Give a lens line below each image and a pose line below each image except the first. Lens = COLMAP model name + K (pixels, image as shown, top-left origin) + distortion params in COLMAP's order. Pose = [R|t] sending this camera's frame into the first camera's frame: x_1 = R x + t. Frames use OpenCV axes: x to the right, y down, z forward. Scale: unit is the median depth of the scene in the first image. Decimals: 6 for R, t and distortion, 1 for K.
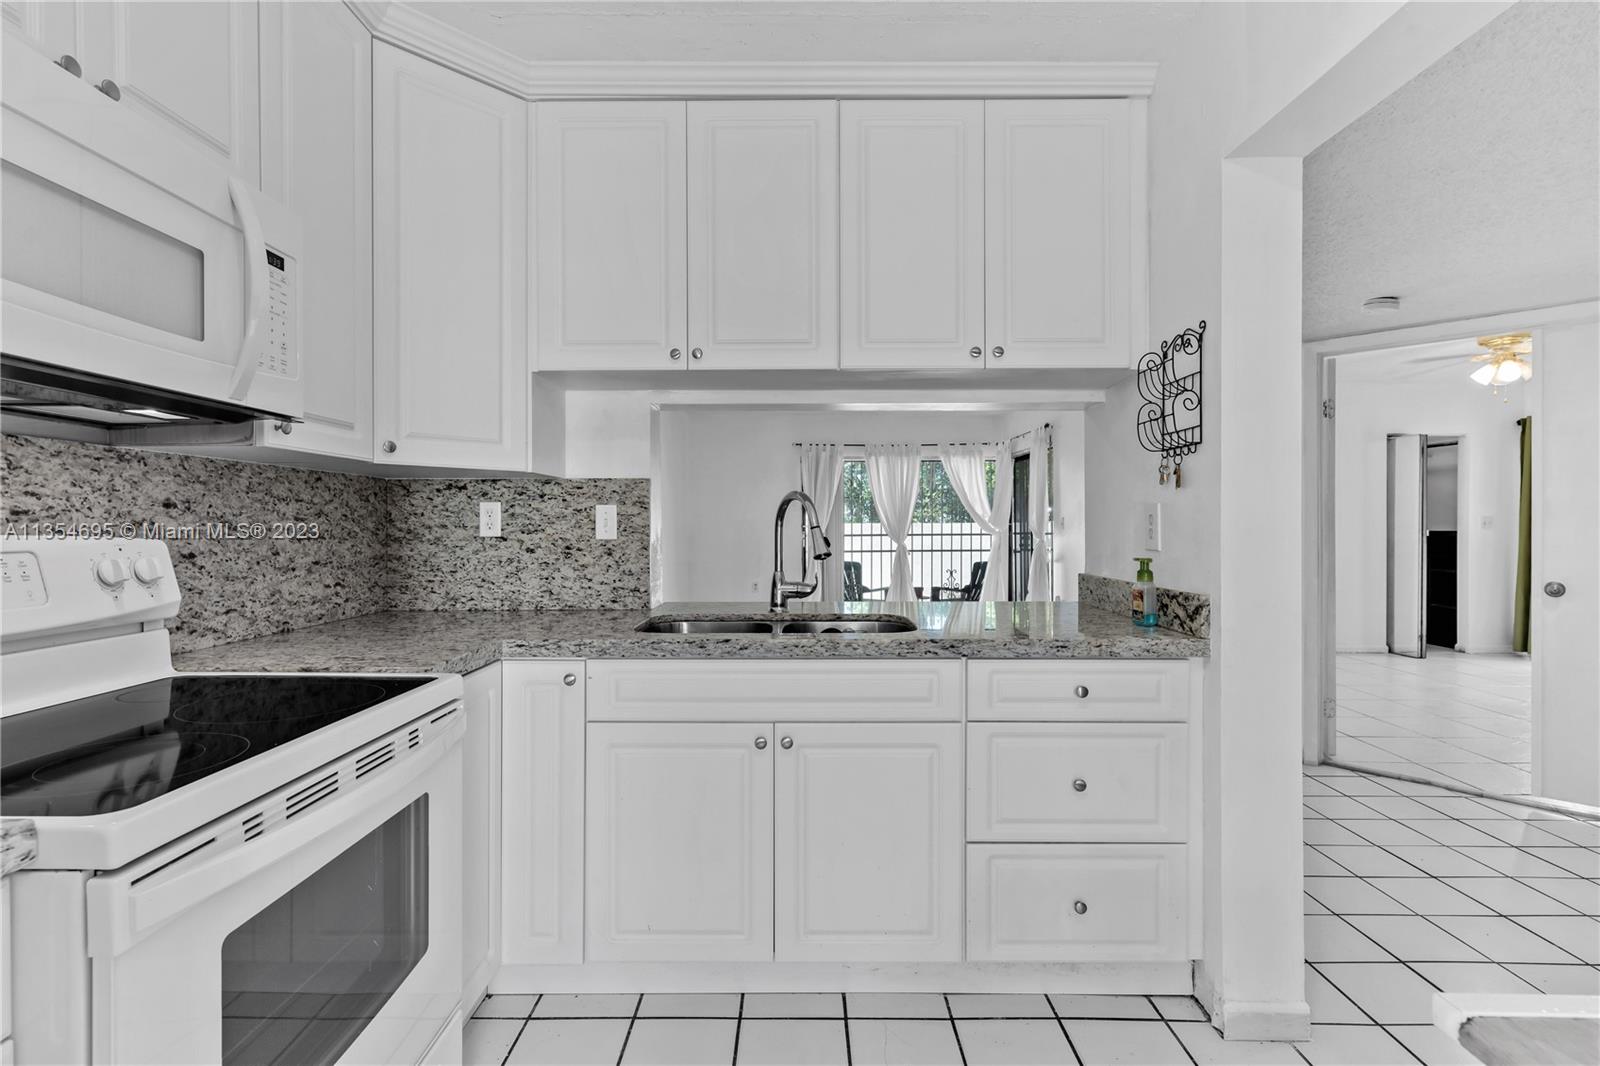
lens RADIAL K [[761.7, 0, 798.7], [0, 761.7, 527.1], [0, 0, 1]] dist [0.003367, 0.000871]
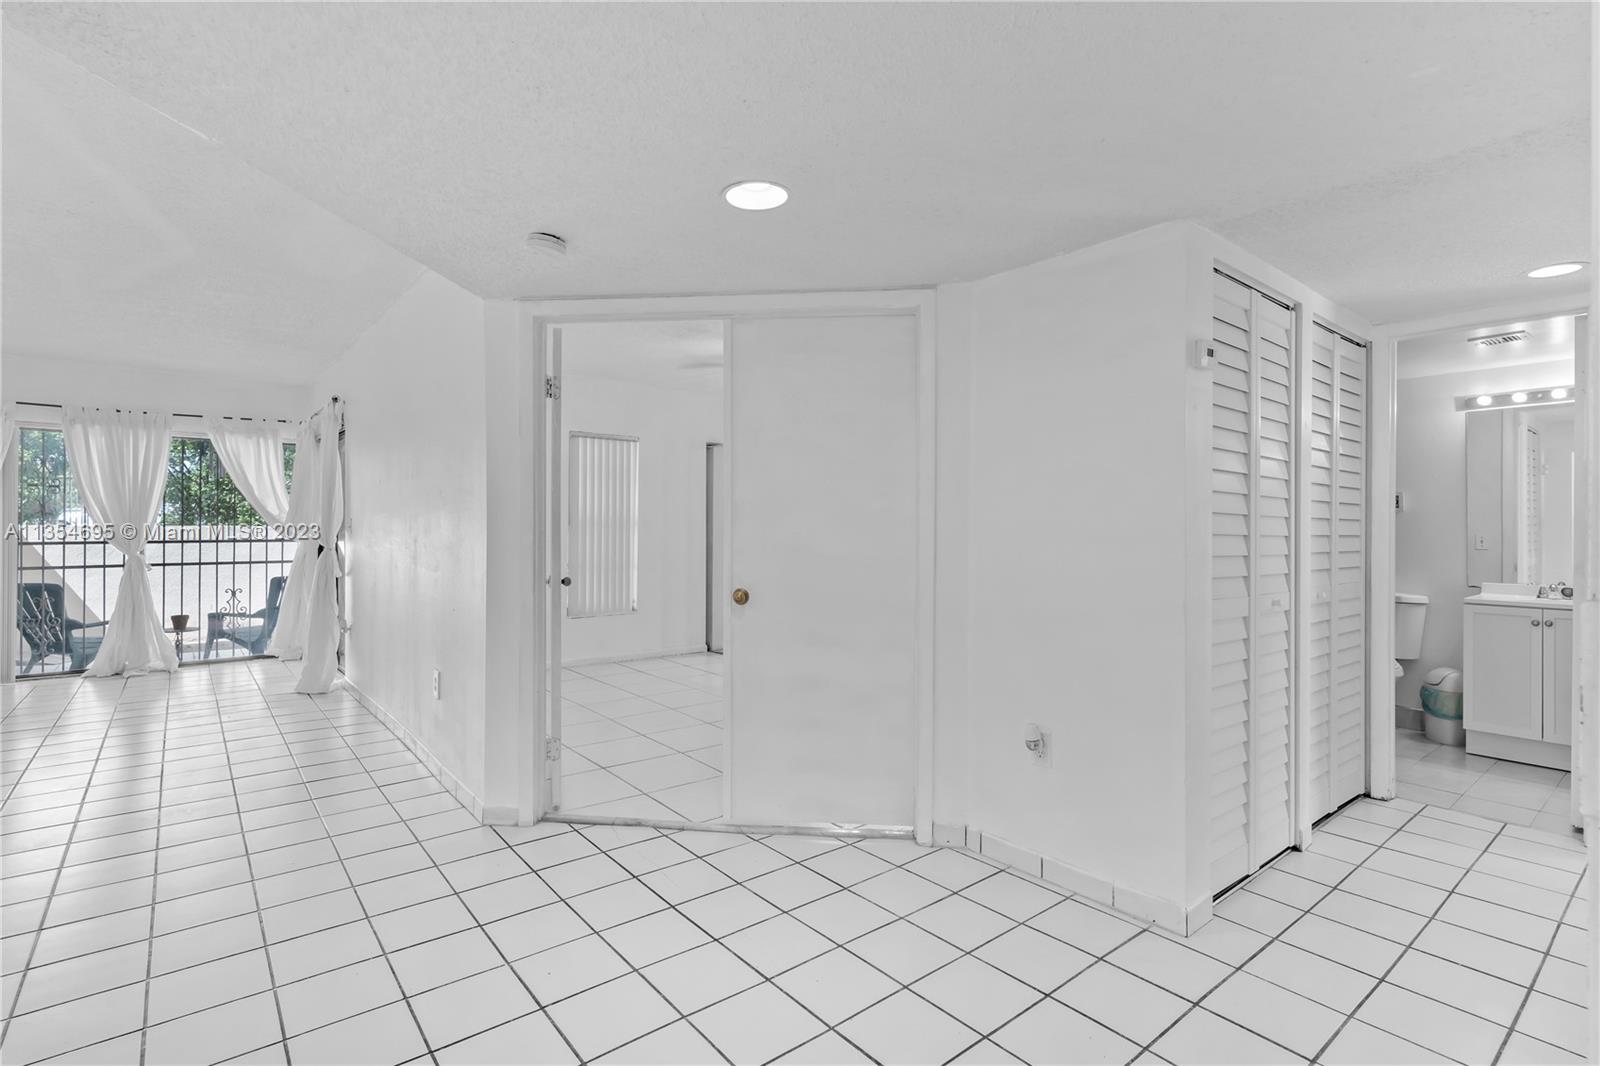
lens RADIAL K [[765.7, 0, 802.6], [0, 765.7, 527.0], [0, 0, 1]] dist [0.003512, 0.000460]
pose [[0.776152, 0.004701, 0.630528, 0.594658], [-0.000671, 0.999978, -0.006630, 0.002540], [-0.630545, 0.004723, 0.776138, 0.287330]]
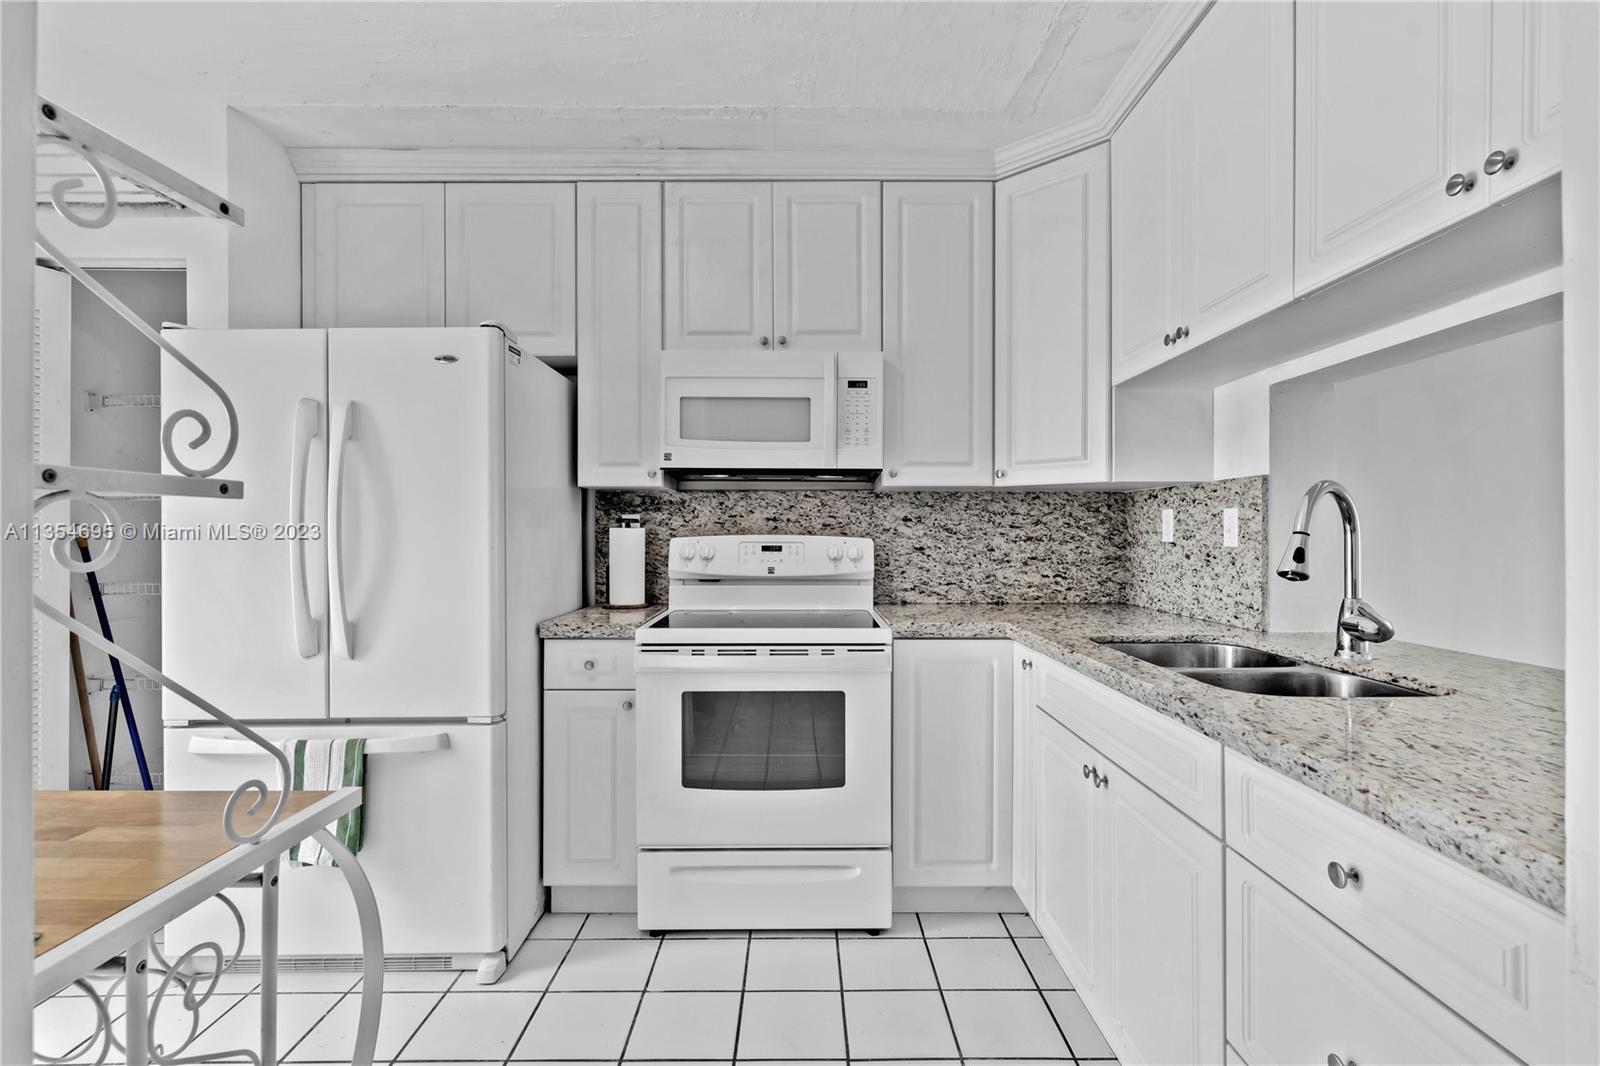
lens RADIAL K [[760.0, 0, 798.5], [0, 760.0, 535.5], [0, 0, 1]] dist [0.003409, 0.001032]
pose [[0.002697, 0.005162, -0.999983, 0.641258], [-0.003208, 0.999982, 0.005153, -0.000175], [0.999991, 0.003194, 0.002714, 0.491783]]
